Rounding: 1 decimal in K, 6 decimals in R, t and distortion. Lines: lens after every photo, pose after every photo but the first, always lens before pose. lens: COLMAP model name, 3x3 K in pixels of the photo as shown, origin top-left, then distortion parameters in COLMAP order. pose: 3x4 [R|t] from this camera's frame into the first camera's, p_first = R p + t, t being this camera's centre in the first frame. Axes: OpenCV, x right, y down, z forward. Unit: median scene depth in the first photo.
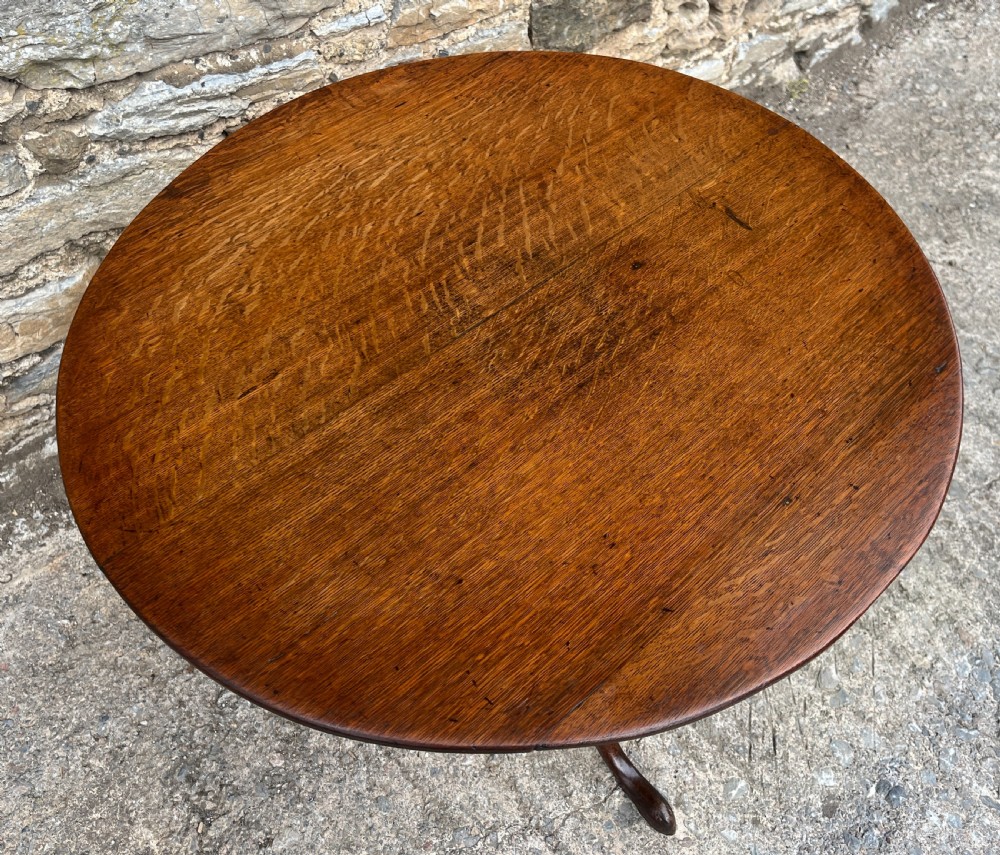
lens RADIAL K [[941.9, 0, 518.1], [0, 941.9, 396.3], [0, 0, 1]] dist [0.059767, -0.063149]
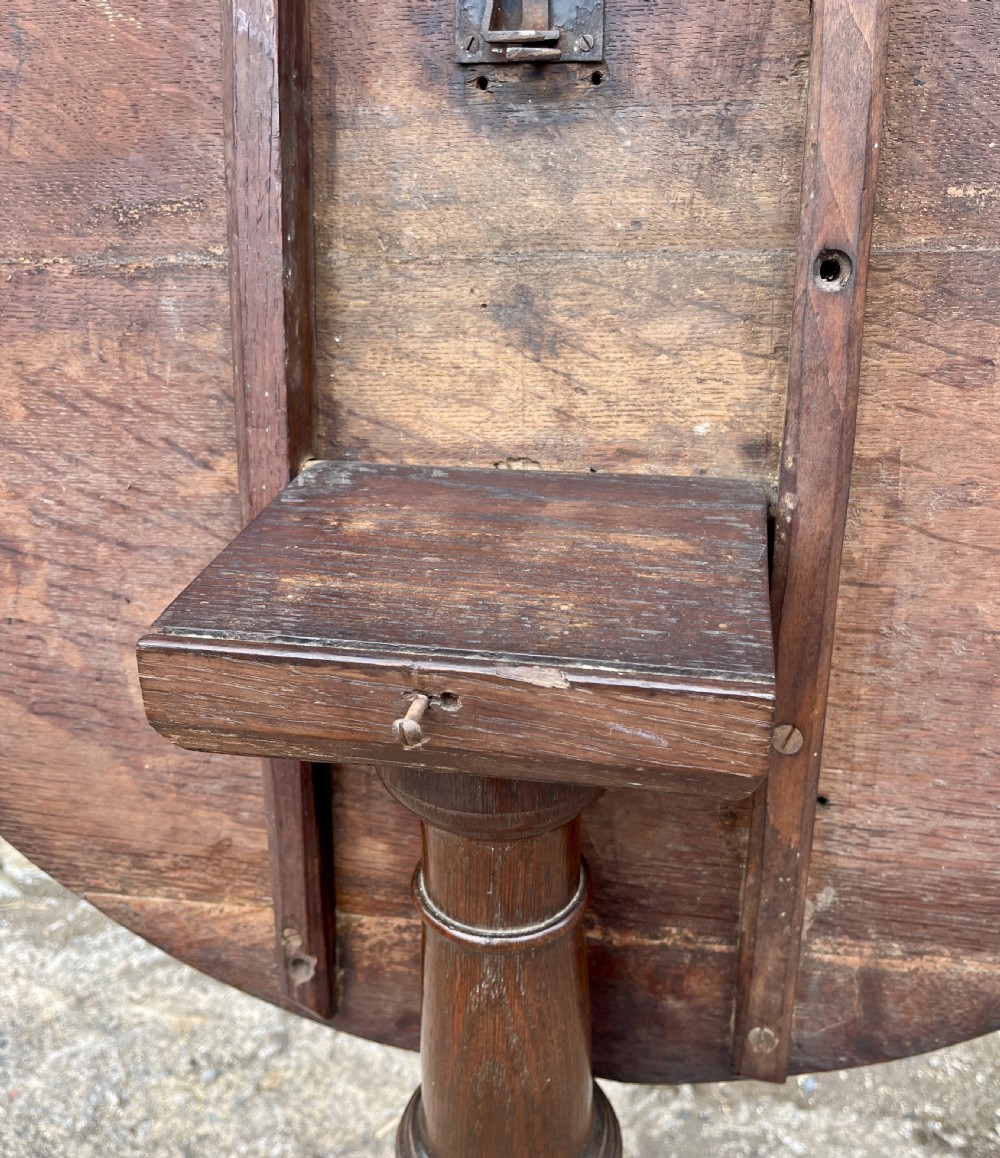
lens RADIAL K [[1158.5, 0, 491.1], [0, 1158.5, 575.7], [0, 0, 1]] dist [0.009880, -0.003233]
pose [[0.609752, 0.273342, -0.743967, 0.160271], [-0.594470, 0.778545, -0.201179, -0.026826], [0.524221, 0.564936, 0.637213, 0.481960]]
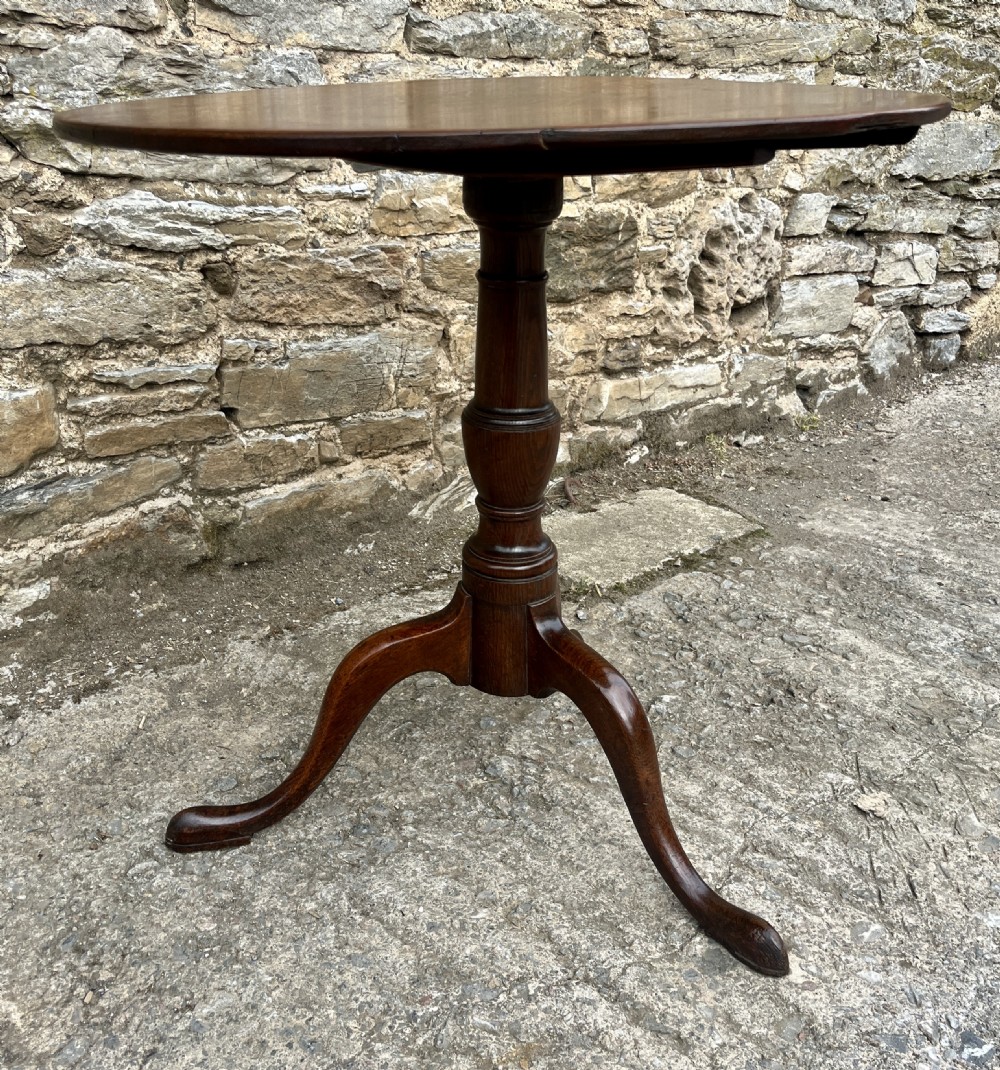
lens RADIAL K [[1202.3, 0, 520.2], [0, 1202.3, 485.3], [0, 0, 1]] dist [0.102620, -0.251989]
pose [[0.998025, -0.058974, 0.021622, -0.024113], [0.061243, 0.837126, -0.543571, 0.611490], [0.013957, 0.543822, 0.839085, 0.078636]]
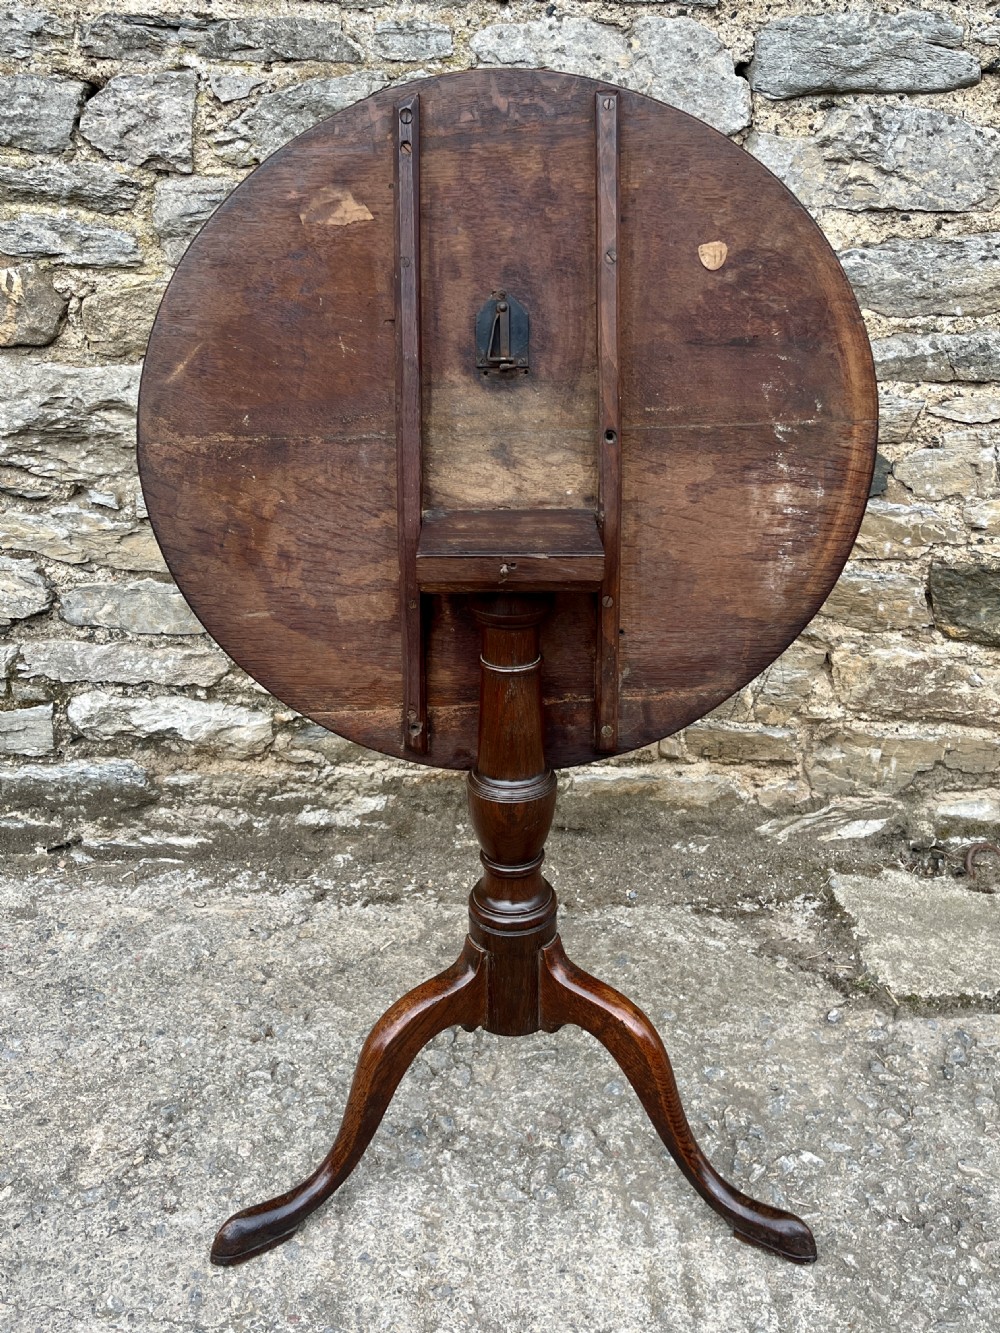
lens RADIAL K [[1223.9, 0, 518.9], [0, 1223.9, 598.6], [0, 0, 1]] dist [0.039562, -0.017751]
pose [[0.761945, 0.163057, -0.626779, 0.537018], [-0.485866, 0.783819, -0.386733, 0.304748], [0.428222, 0.599200, 0.676451, 0.070859]]
